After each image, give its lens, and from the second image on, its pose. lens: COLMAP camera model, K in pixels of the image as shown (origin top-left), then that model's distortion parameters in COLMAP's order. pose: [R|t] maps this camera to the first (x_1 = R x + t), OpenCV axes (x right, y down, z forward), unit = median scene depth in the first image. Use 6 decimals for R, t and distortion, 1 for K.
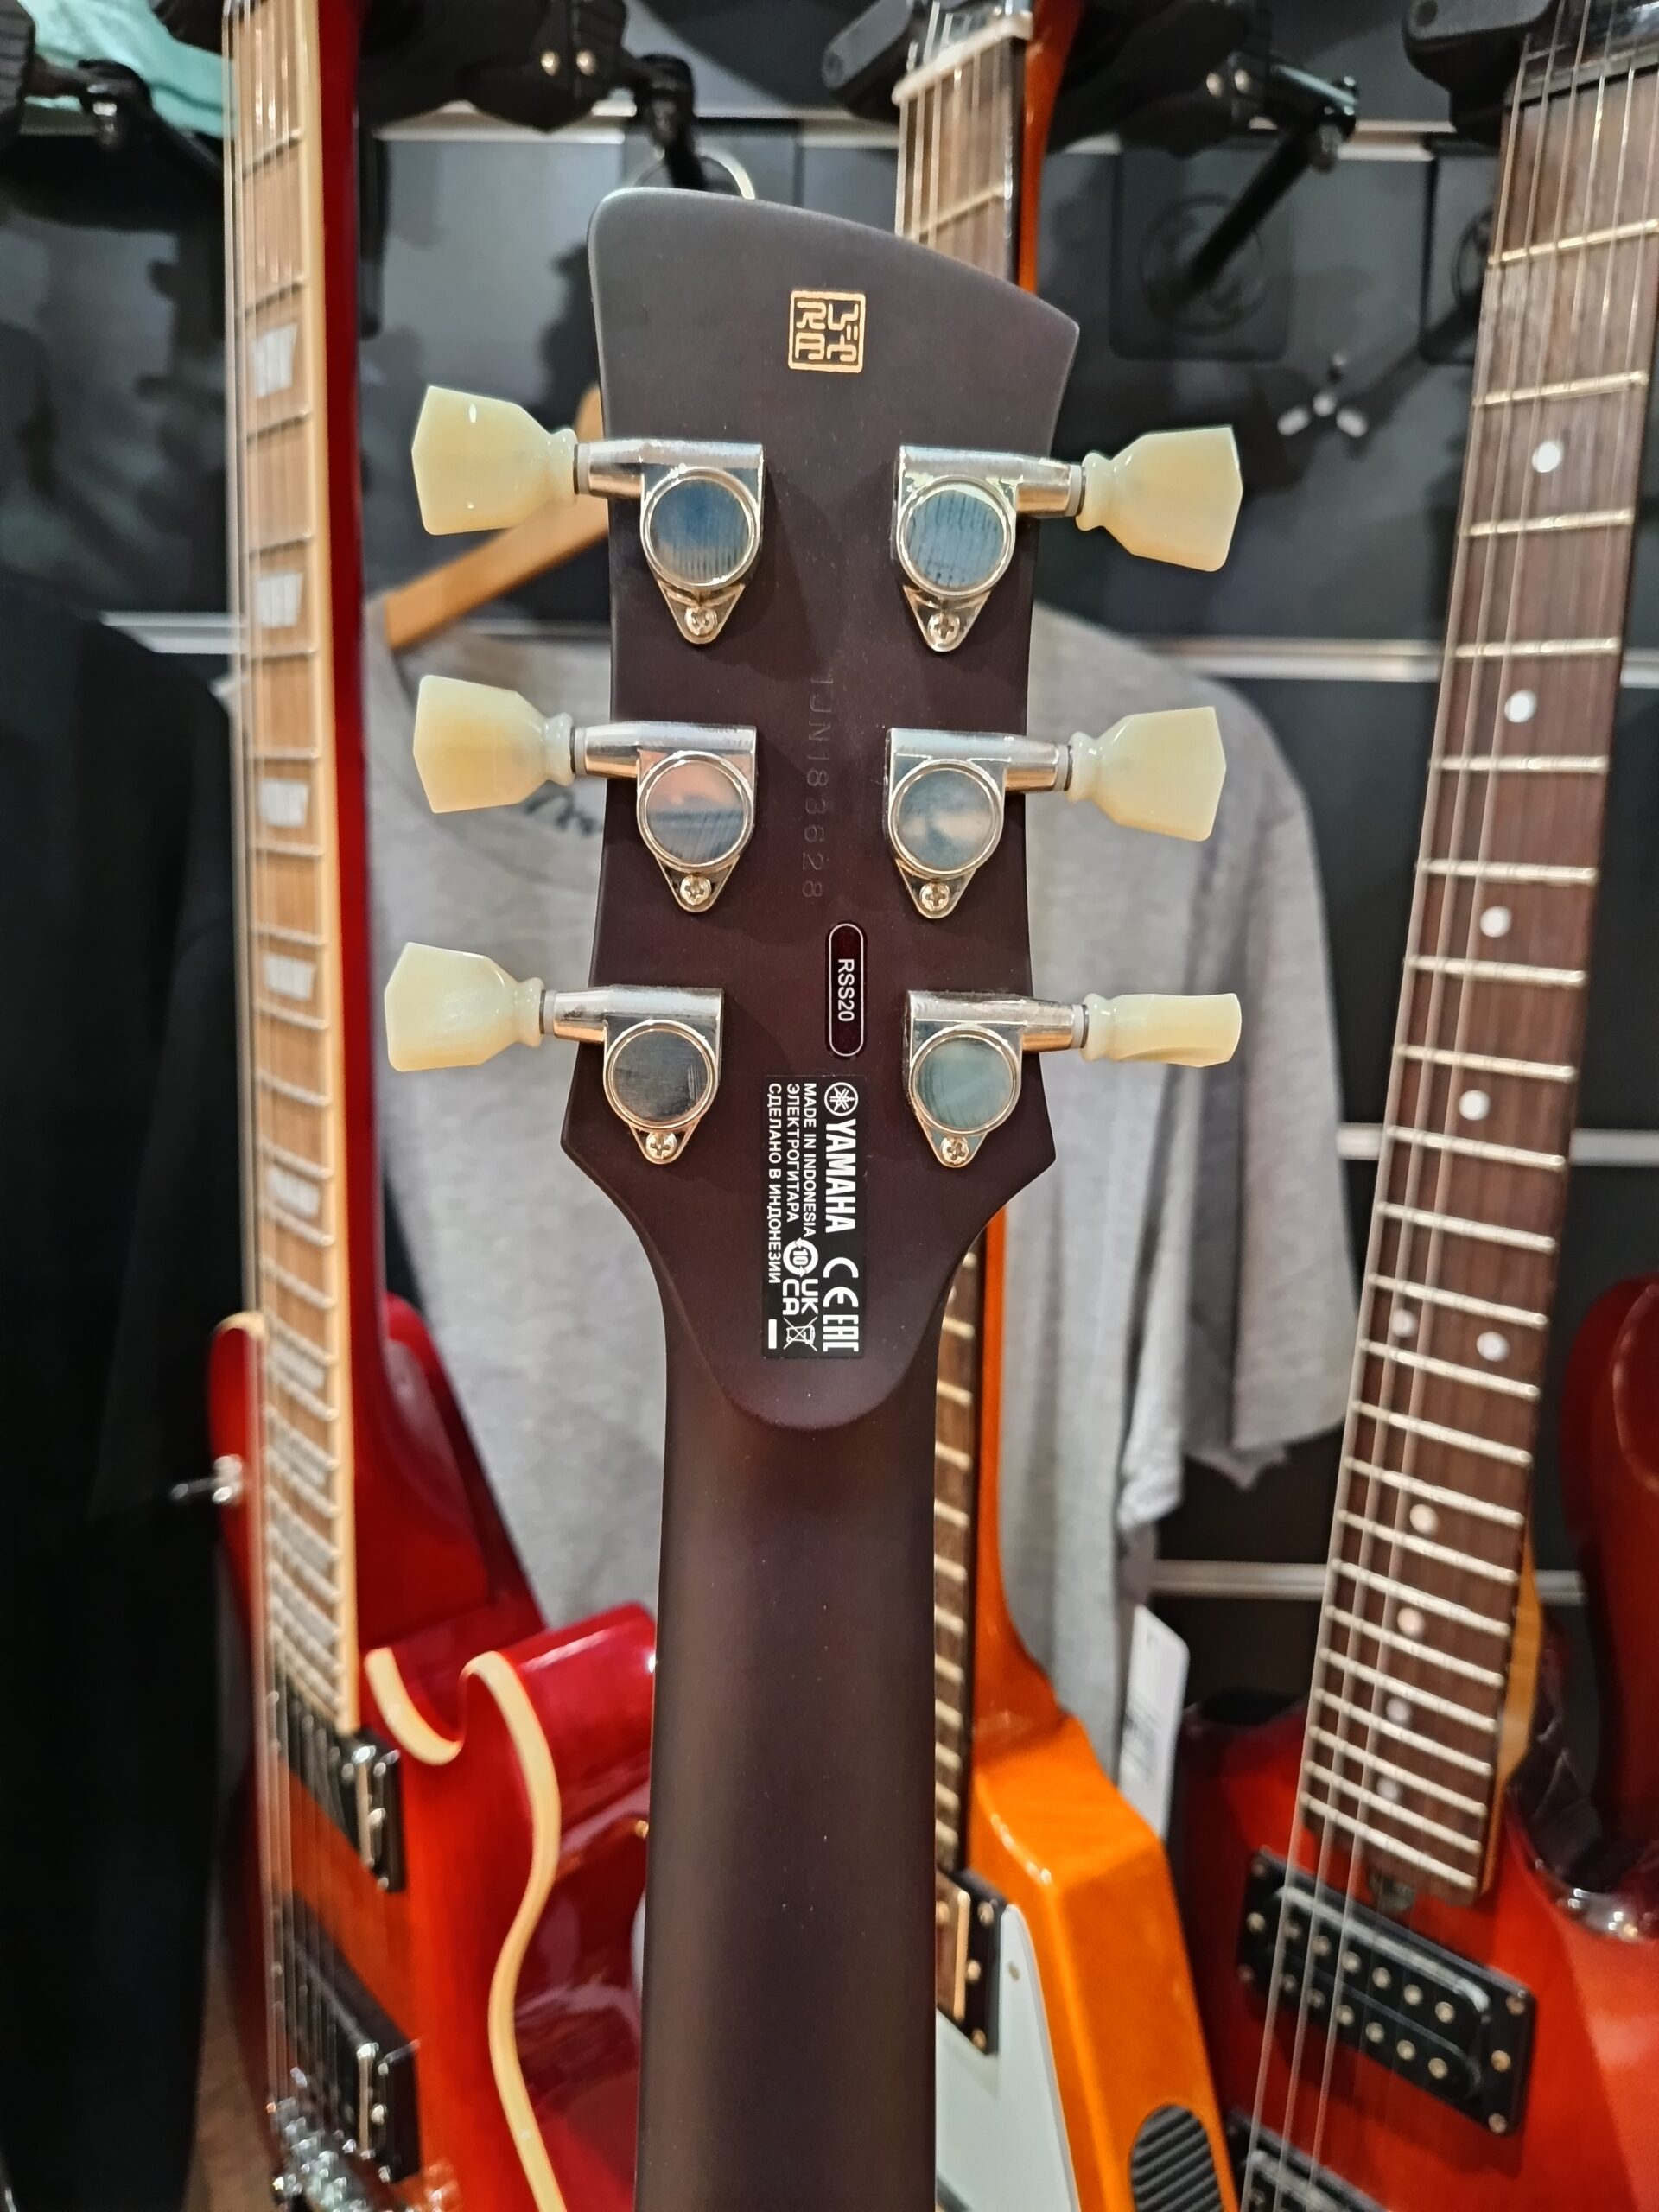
lens RADIAL K [[1631.1, 0, 839.6], [0, 1631.1, 1103.5], [0, 0, 1]] dist [-0.004078, -0.040408]
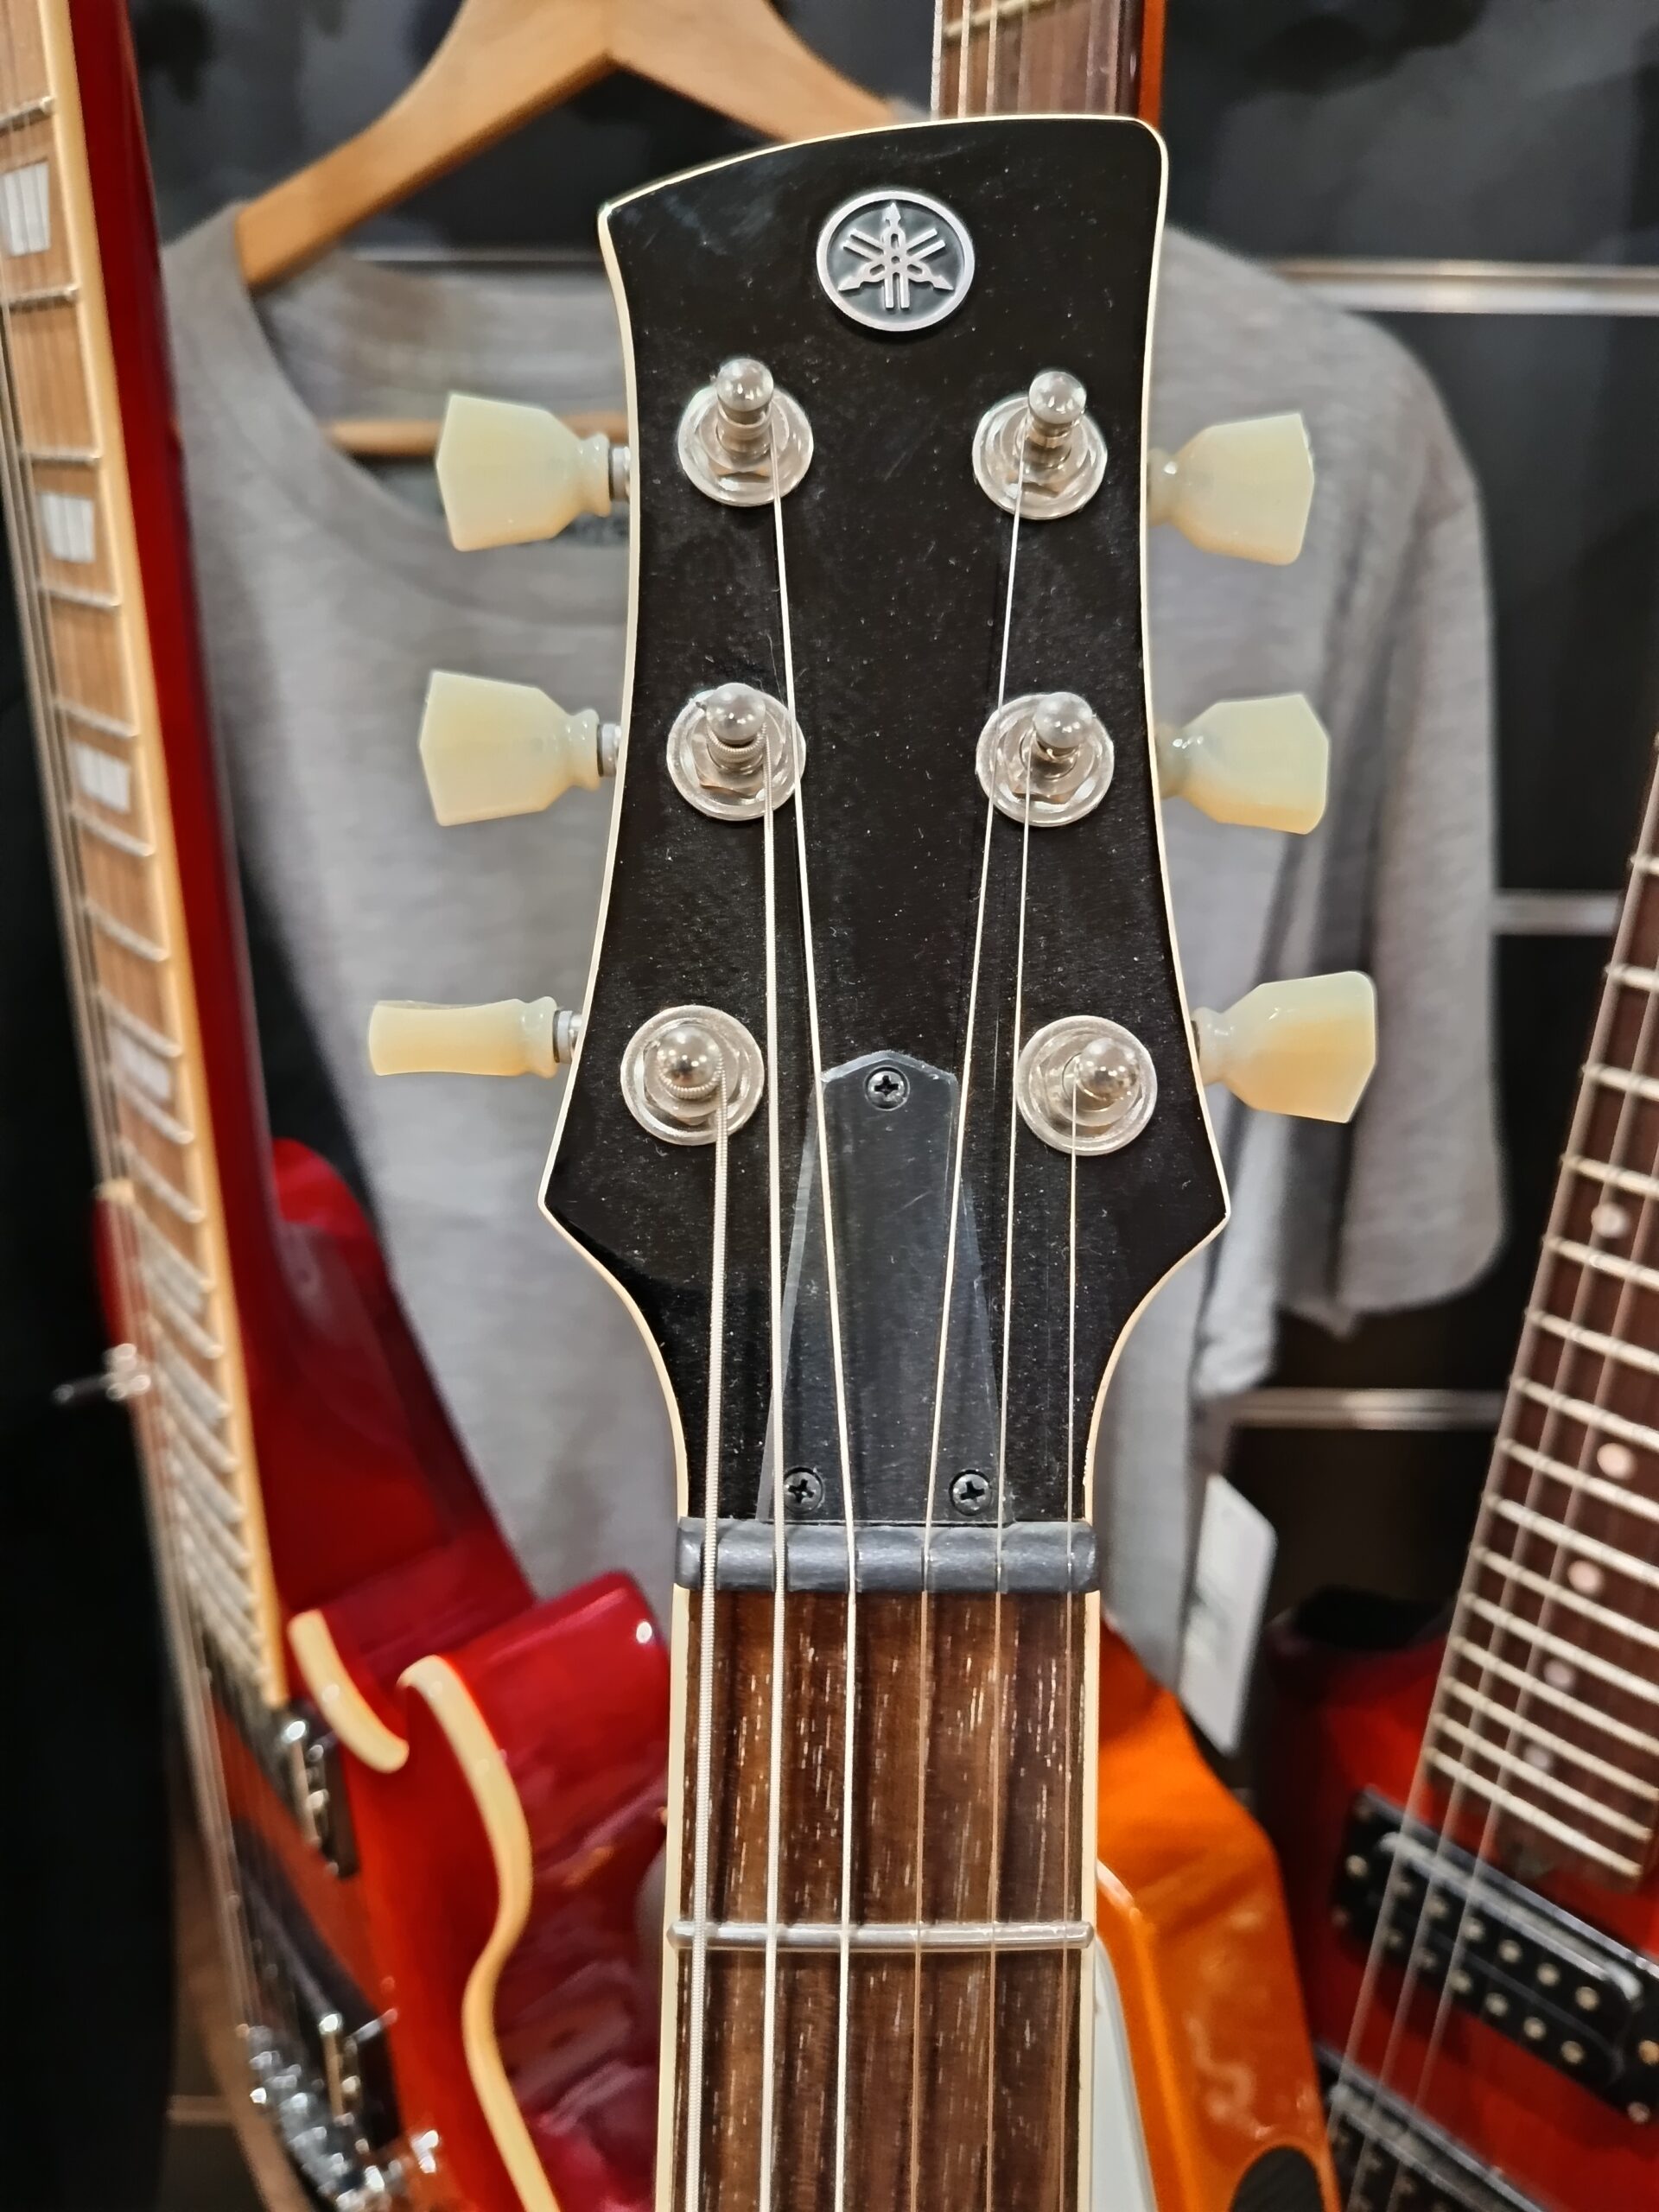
lens RADIAL K [[1631.1, 0, 839.6], [0, 1631.1, 1103.5], [0, 0, 1]] dist [-0.004078, -0.040408]
pose [[0.999936, -0.010250, -0.004861, -0.010016], [0.011004, 0.980551, 0.195958, -0.068310], [0.002758, -0.195999, 0.980600, 0.251373]]
